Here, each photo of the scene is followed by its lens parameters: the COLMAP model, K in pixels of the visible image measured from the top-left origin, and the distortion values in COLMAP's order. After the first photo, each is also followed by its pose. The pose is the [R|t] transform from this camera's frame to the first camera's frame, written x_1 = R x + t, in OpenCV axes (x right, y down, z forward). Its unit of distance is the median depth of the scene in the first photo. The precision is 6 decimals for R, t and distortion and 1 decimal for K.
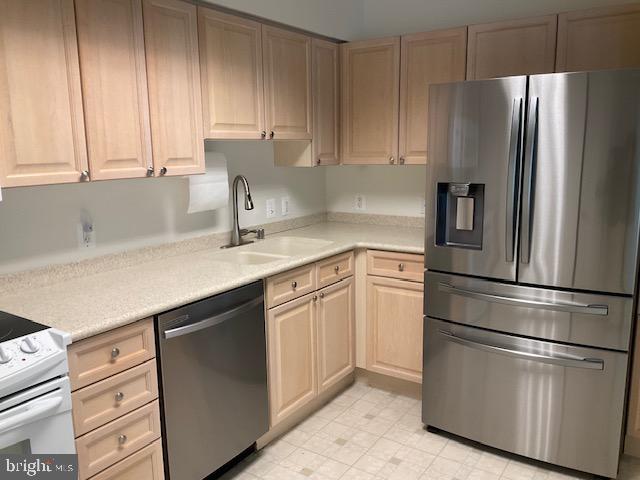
lens RADIAL K [[539.0, 0, 318.8], [0, 539.0, 242.2], [0, 0, 1]] dist [0.009305, -0.041549]
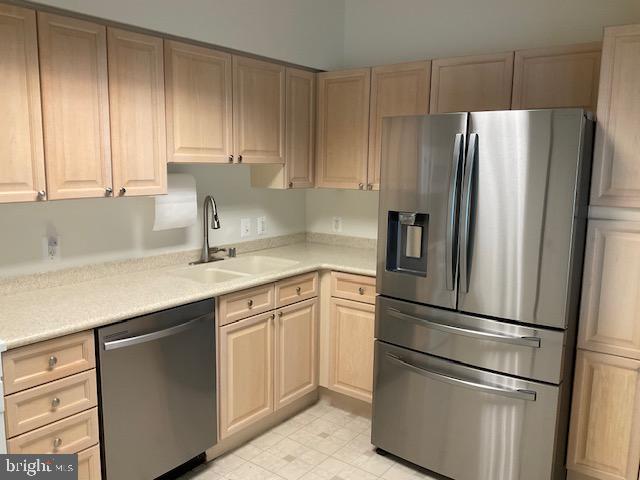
lens RADIAL K [[539.0, 0, 322.4], [0, 539.0, 238.1], [0, 0, 1]] dist [0.009305, -0.041549]
pose [[0.998109, 0.036982, -0.049107, 0.139198], [-0.038676, 0.998673, -0.034014, -0.016474], [0.047784, 0.035849, 0.998214, -0.037758]]
